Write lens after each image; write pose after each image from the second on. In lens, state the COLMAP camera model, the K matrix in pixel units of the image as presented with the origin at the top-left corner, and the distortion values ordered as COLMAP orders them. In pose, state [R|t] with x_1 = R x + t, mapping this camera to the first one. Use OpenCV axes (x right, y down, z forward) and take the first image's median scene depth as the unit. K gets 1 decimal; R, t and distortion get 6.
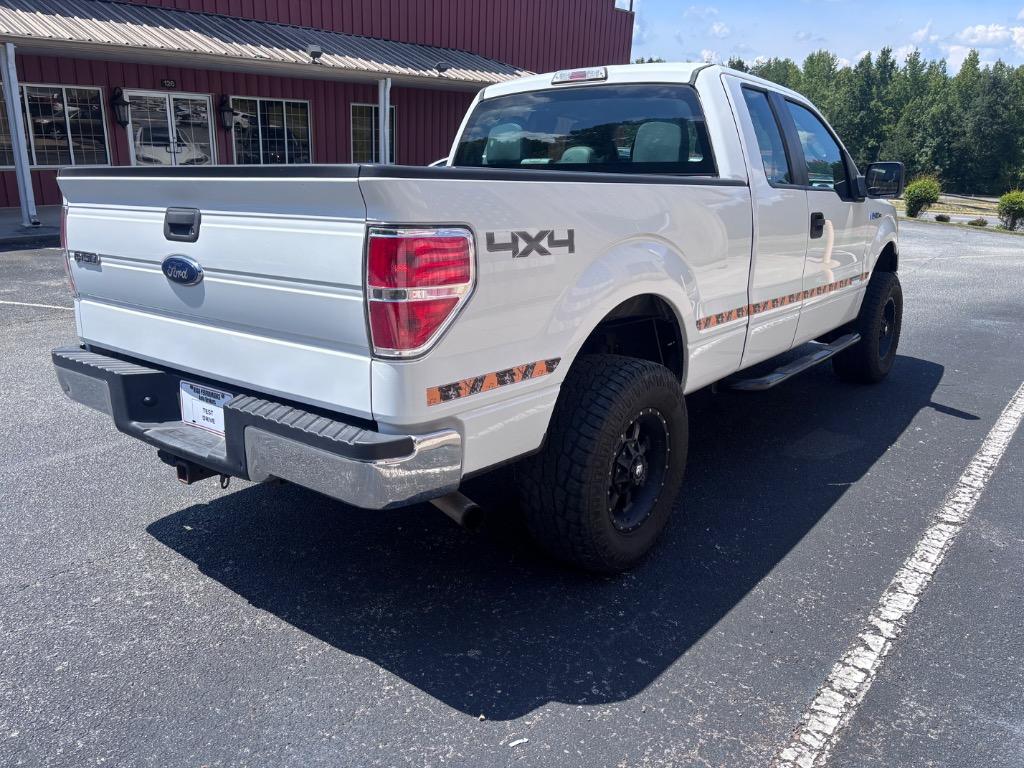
lens RADIAL K [[778.2, 0, 512.0], [0, 778.2, 384.0], [0, 0, 1]] dist [0.045091, -0.055684]
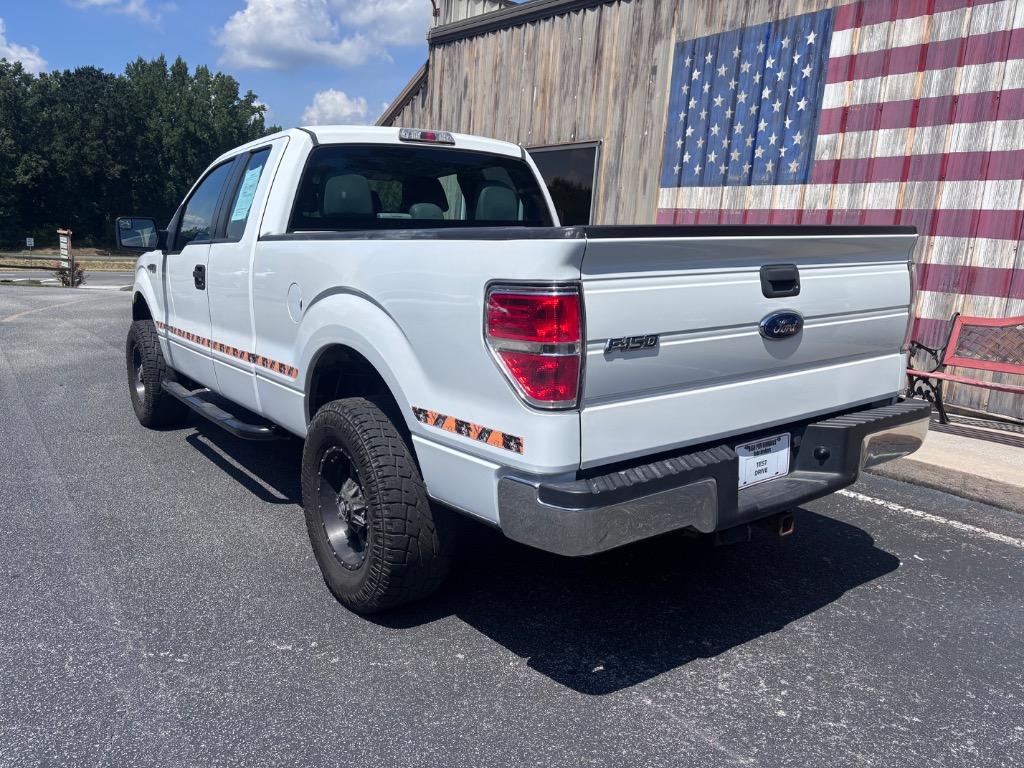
lens RADIAL K [[778.2, 0, 512.0], [0, 778.2, 384.0], [0, 0, 1]] dist [0.045091, -0.055684]
pose [[0.268148, -0.188928, 0.944671, -1.430709], [0.246680, 0.961356, 0.122244, -0.270411], [-0.931260, 0.200252, 0.304391, 0.987450]]
